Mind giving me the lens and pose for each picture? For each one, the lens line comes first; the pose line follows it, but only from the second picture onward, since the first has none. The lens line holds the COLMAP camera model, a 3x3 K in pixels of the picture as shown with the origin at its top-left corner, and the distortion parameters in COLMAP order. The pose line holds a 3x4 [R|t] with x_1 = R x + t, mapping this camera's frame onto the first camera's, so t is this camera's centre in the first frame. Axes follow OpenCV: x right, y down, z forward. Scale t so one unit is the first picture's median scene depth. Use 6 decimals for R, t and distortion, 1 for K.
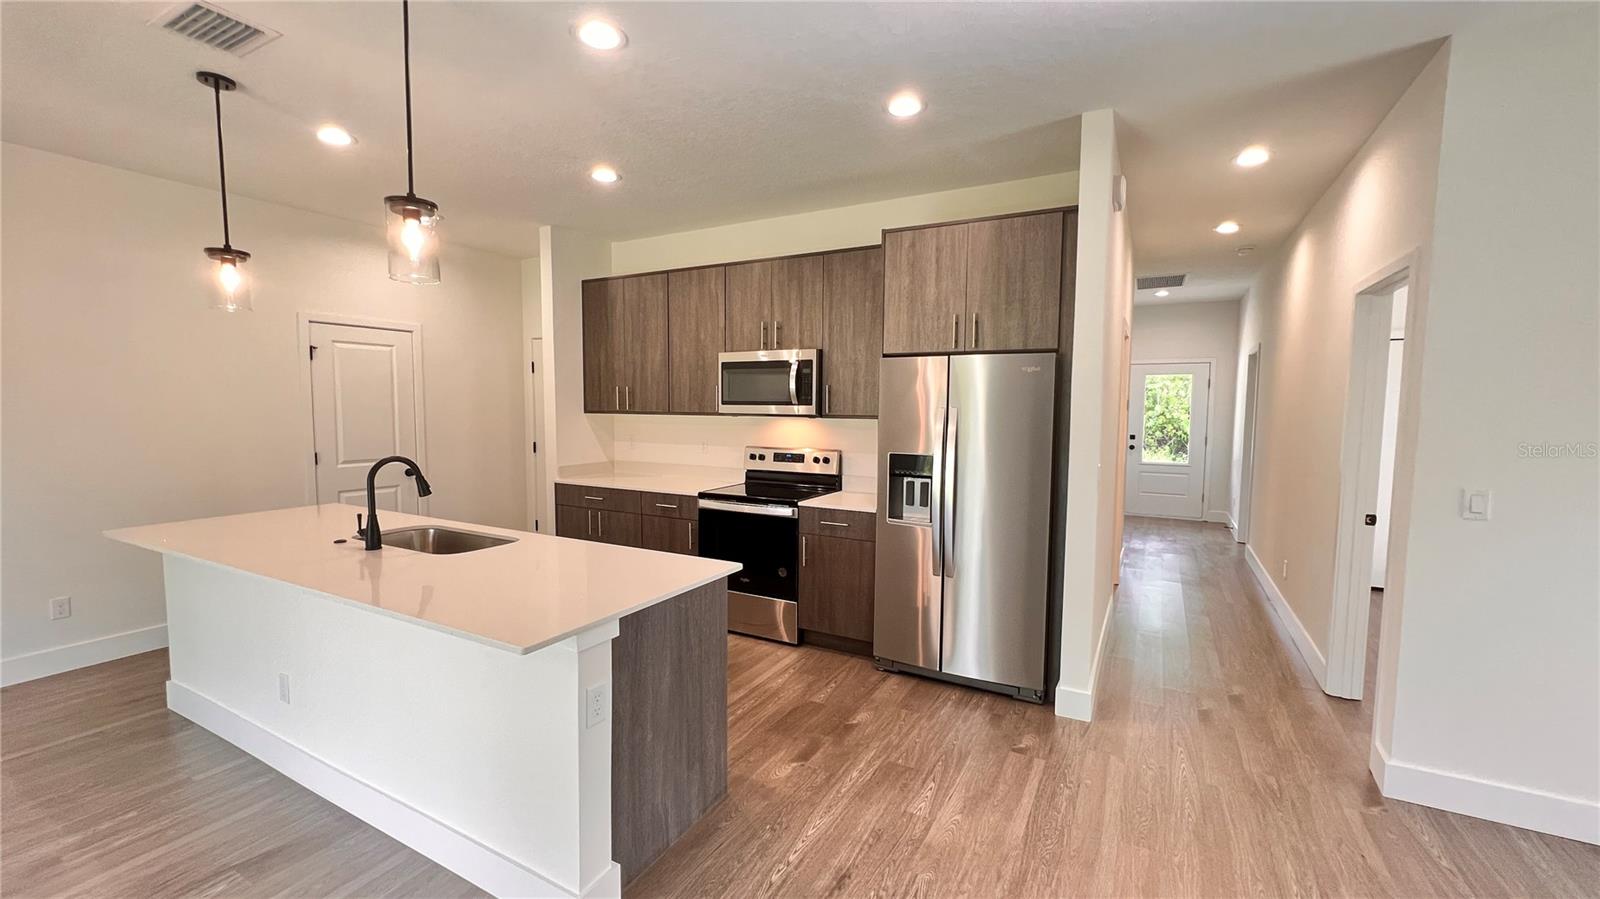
lens RADIAL K [[641.8, 0, 797.8], [0, 641.8, 453.5], [0, 0, 1]] dist [-0.001512, 0.000630]
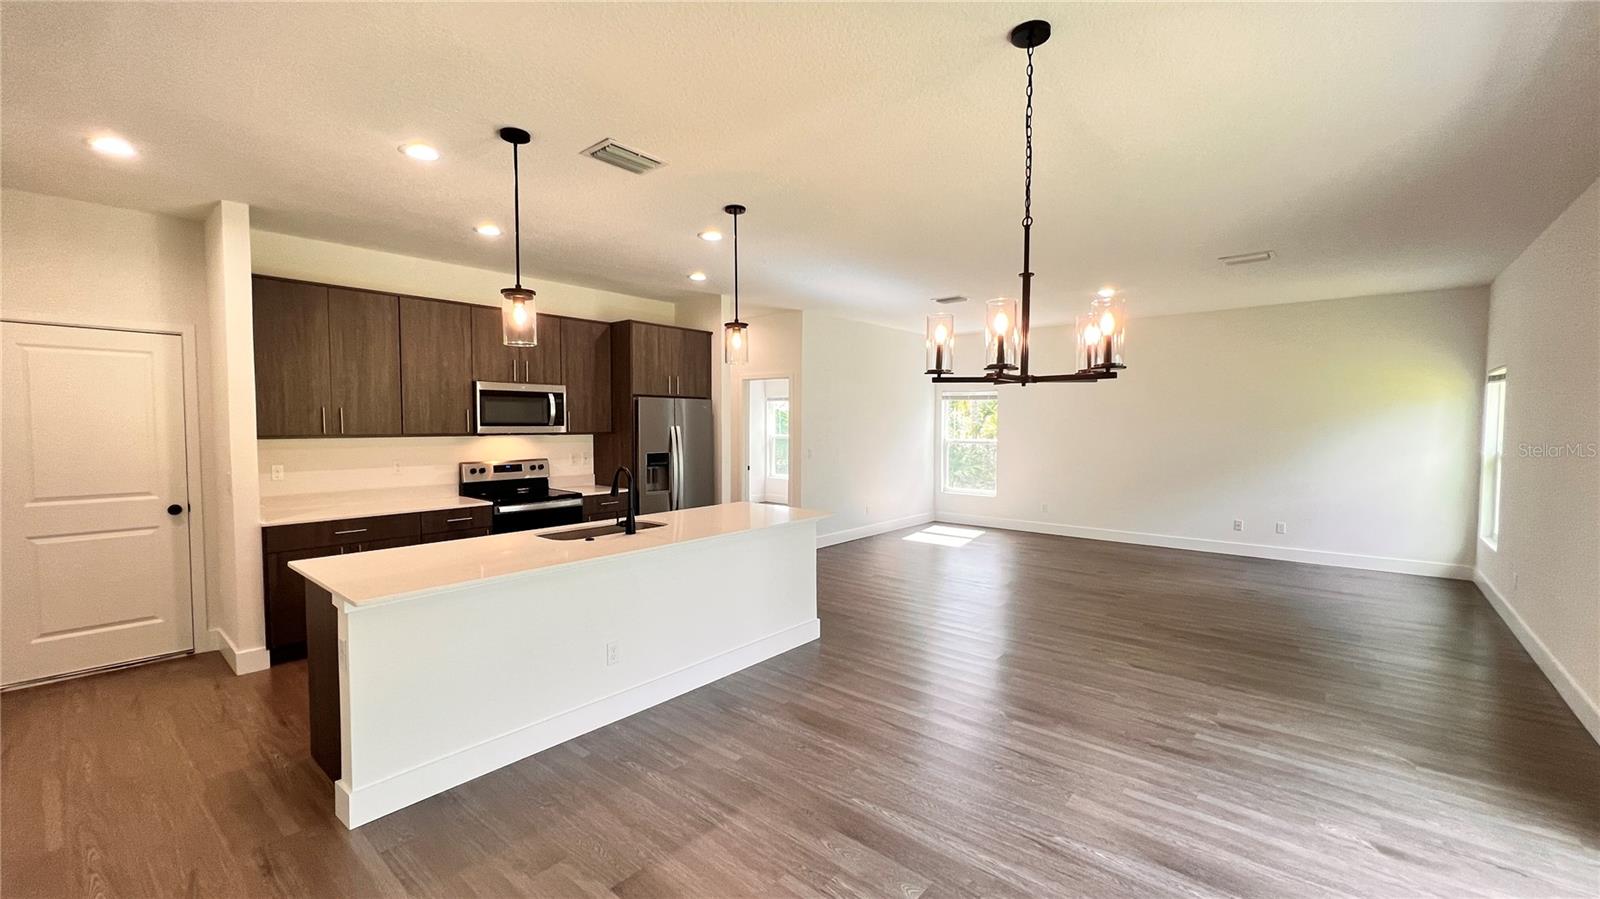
lens RADIAL K [[641.8, 0, 800.5], [0, 641.8, 454.3], [0, 0, 1]] dist [-0.001512, 0.000630]
pose [[0.200117, -0.057410, 0.978089, -1.177145], [0.075271, 0.996232, 0.043074, -0.032939], [-0.976876, 0.065001, 0.203684, 0.209313]]
